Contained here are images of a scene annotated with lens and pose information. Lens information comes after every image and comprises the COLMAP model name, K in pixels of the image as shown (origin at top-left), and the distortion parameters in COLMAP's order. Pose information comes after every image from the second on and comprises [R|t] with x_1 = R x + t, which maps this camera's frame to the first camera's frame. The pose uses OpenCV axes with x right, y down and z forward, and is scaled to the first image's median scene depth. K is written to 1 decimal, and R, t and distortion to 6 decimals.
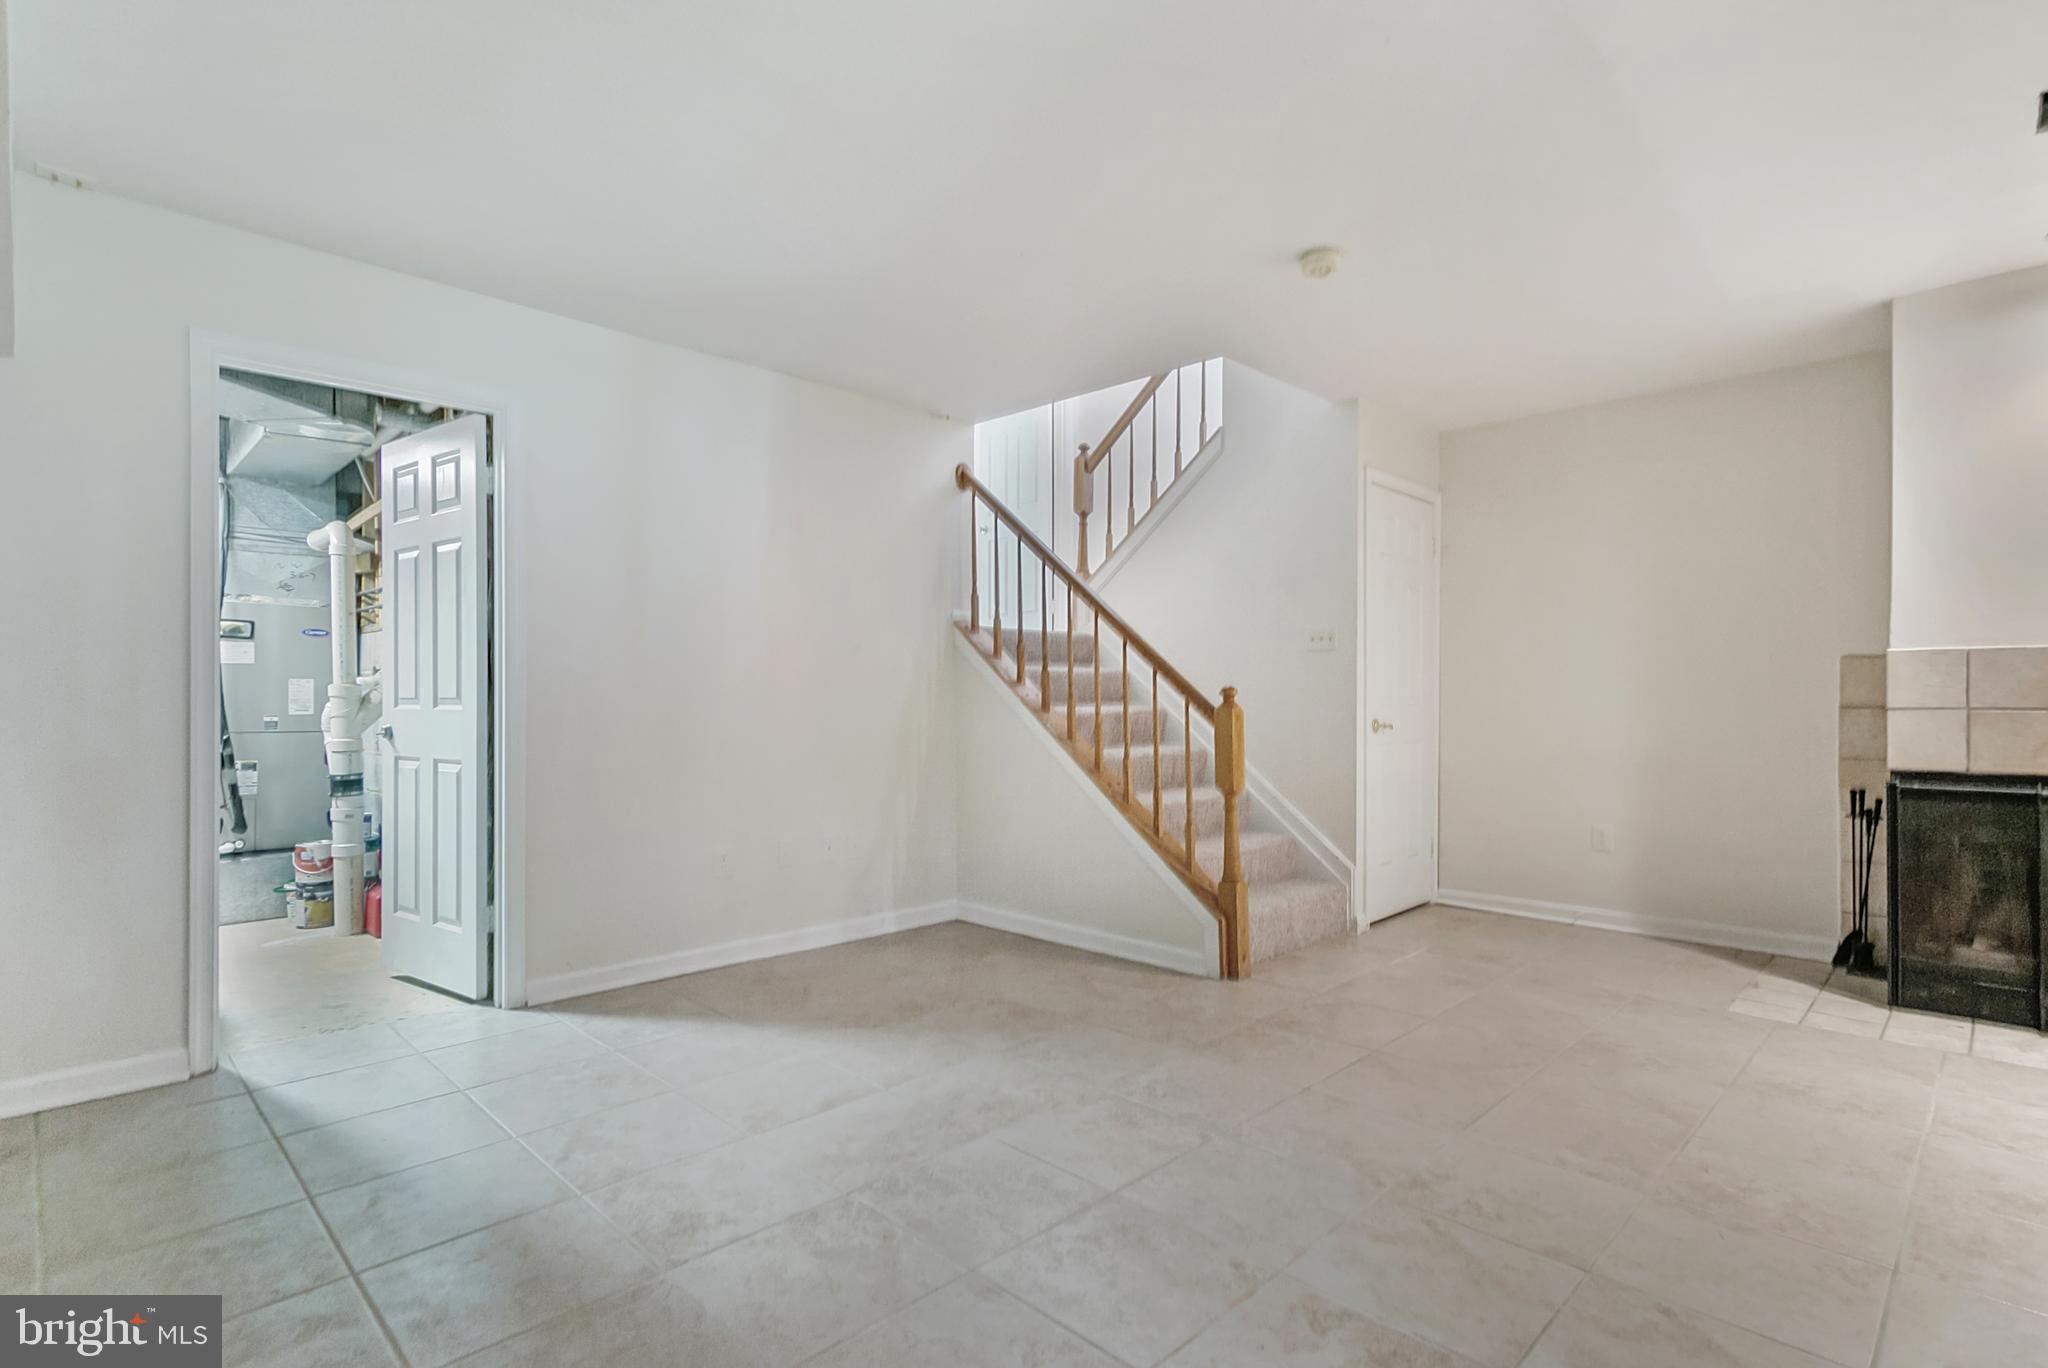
lens RADIAL K [[1016.9, 0, 1044.8], [0, 1016.9, 686.6], [0, 0, 1]] dist [0.000094, 0.000200]
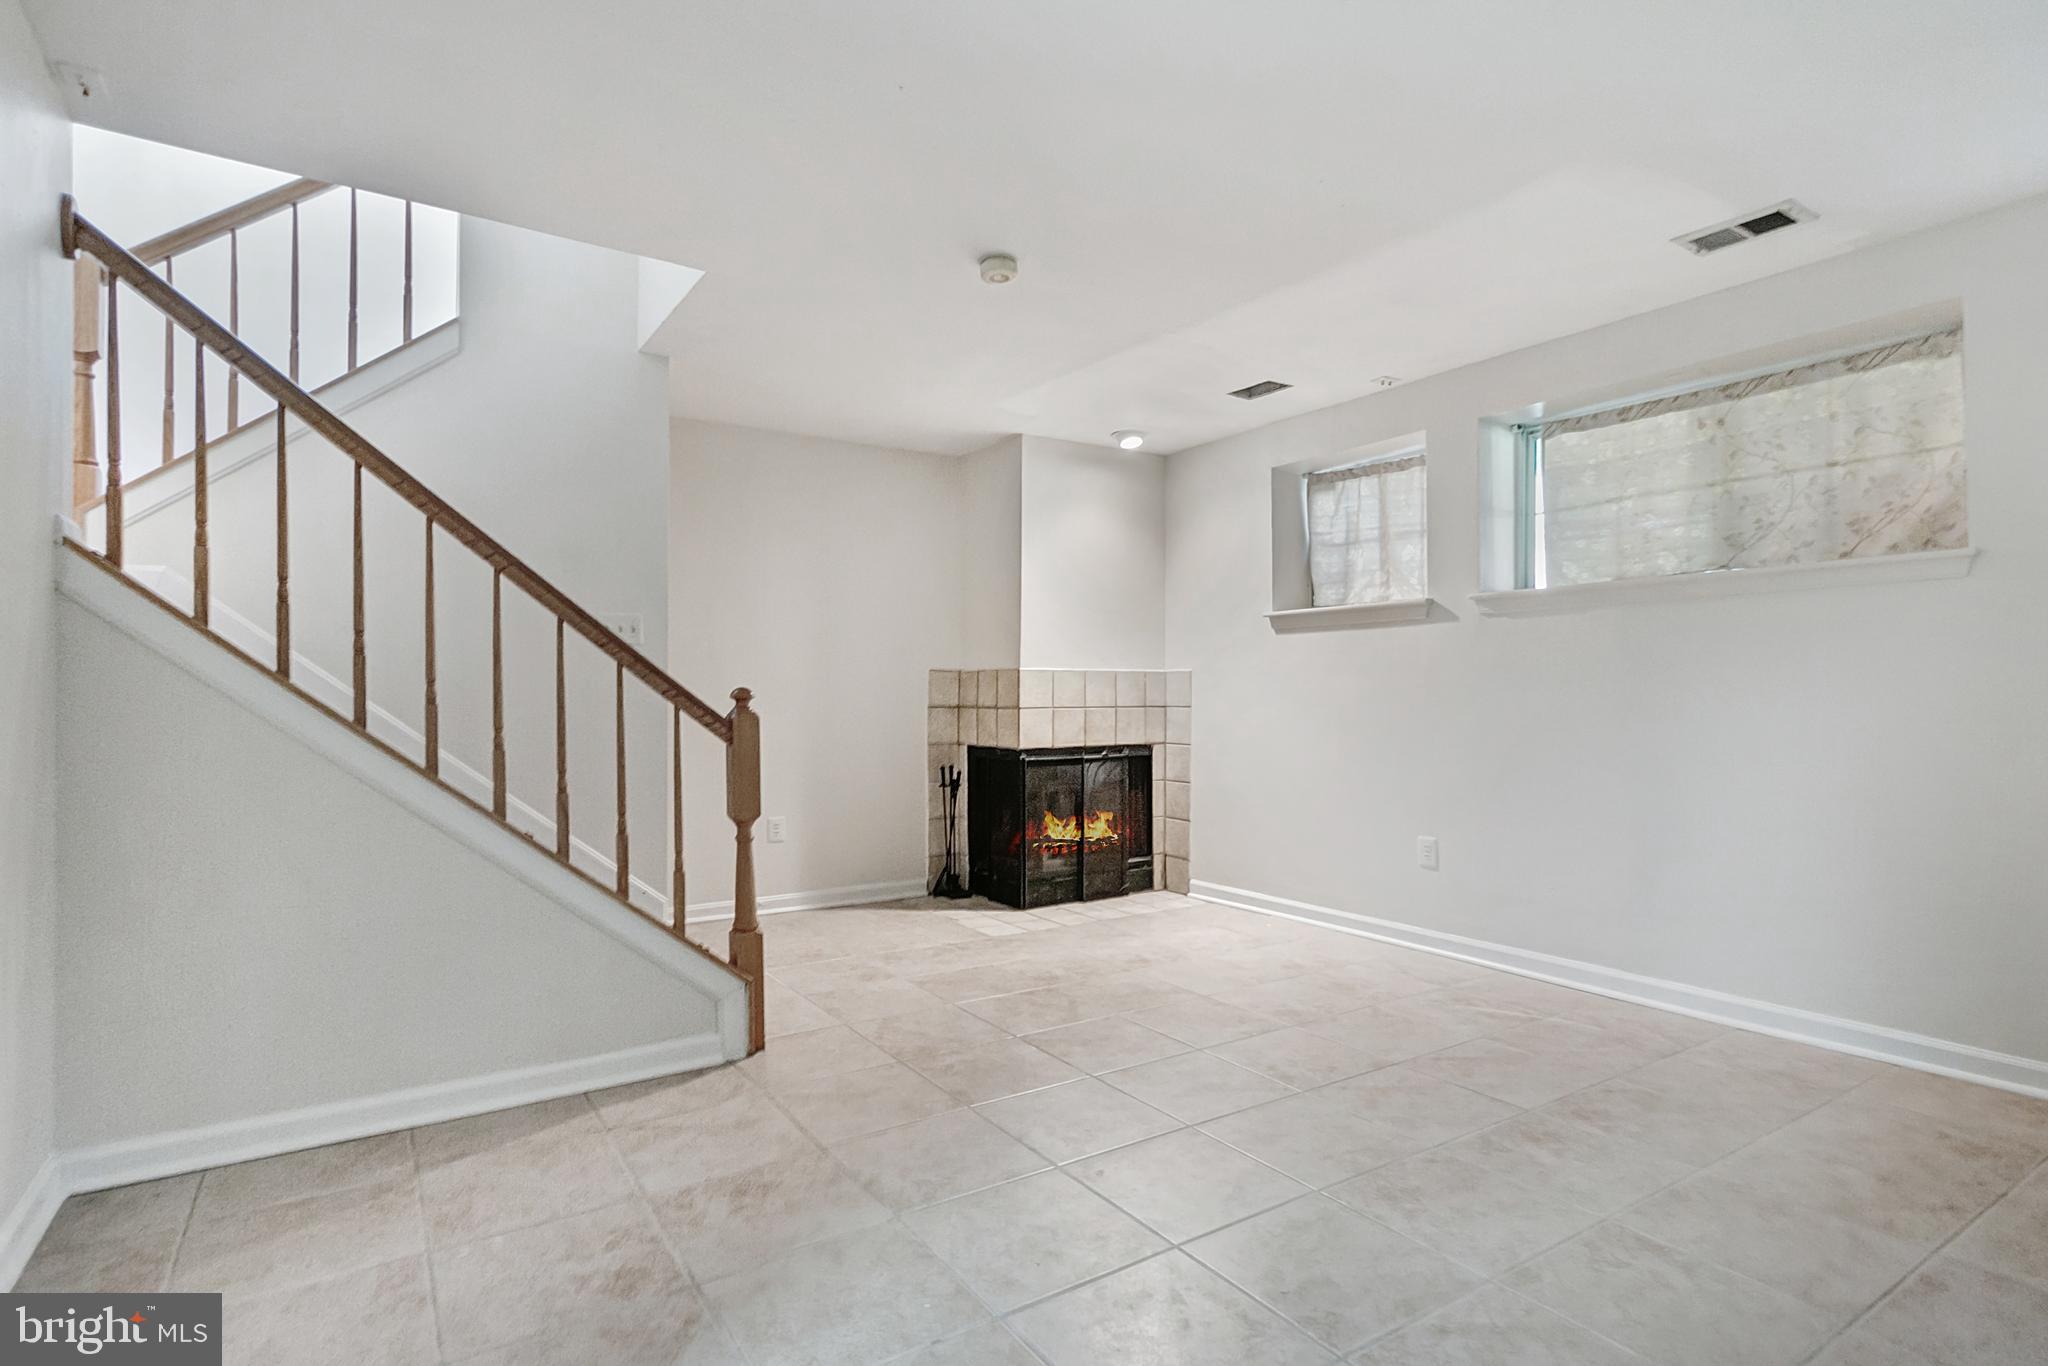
lens RADIAL K [[1016.9, 0, 1044.8], [0, 1016.9, 685.6], [0, 0, 1]] dist [0.000094, 0.000200]
pose [[0.194595, 0.011593, 0.980815, -0.556350], [-0.008566, 0.999912, -0.010119, 0.003789], [-0.980846, -0.006432, 0.194678, 0.608005]]
